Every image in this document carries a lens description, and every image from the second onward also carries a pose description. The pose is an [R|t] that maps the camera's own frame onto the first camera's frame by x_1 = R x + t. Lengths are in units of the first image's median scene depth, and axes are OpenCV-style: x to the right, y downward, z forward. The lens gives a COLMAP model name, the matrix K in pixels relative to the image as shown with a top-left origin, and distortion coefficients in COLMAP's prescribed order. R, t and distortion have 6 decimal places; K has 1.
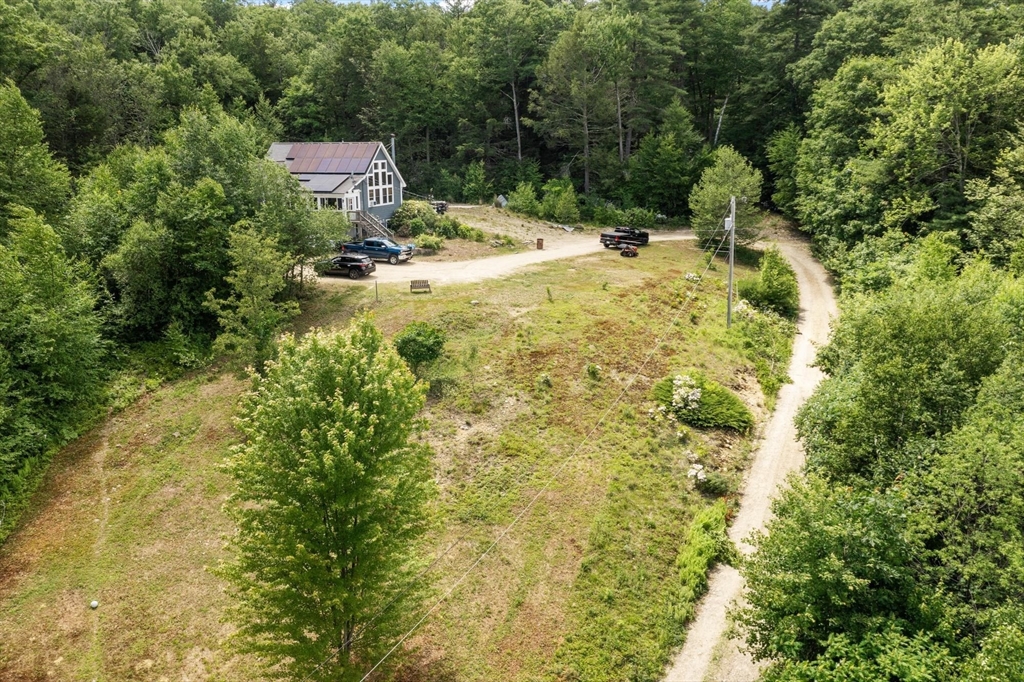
lens RADIAL K [[817.5, 0, 510.3], [0, 817.5, 342.1], [0, 0, 1]] dist [-0.004200, -0.003879]
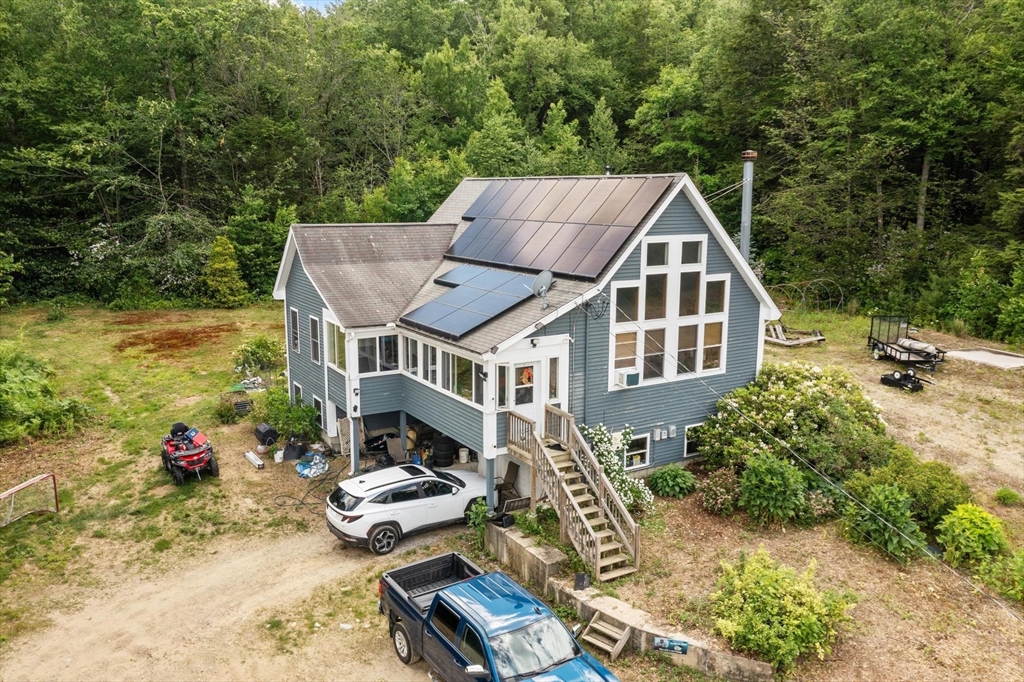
lens RADIAL K [[817.5, 0, 510.0], [0, 817.5, 337.2], [0, 0, 1]] dist [-0.004200, -0.003879]
pose [[0.819585, 0.110759, -0.562150, -0.038307], [-0.147076, 0.988931, -0.019581, -0.169147], [0.553759, 0.098727, 0.826803, 0.718126]]
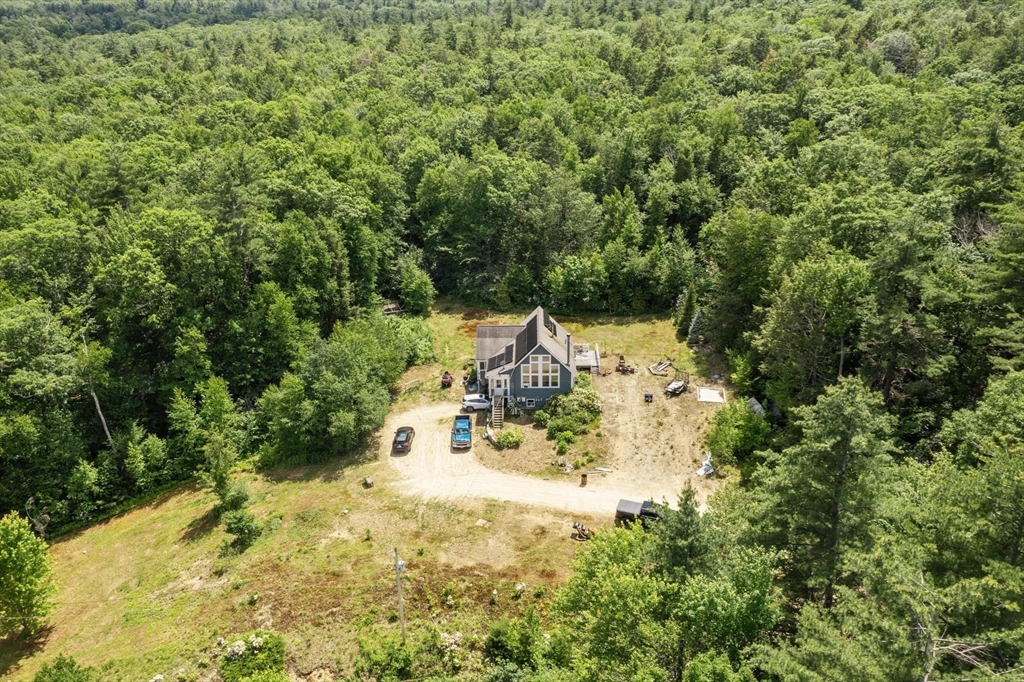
lens RADIAL K [[817.5, 0, 512.2], [0, 817.5, 341.0], [0, 0, 1]] dist [-0.004200, -0.003879]
pose [[0.379862, 0.330389, -0.864030, 0.873645], [-0.219779, 0.939531, 0.262636, -0.550772], [0.898555, 0.090130, 0.429505, 0.425152]]
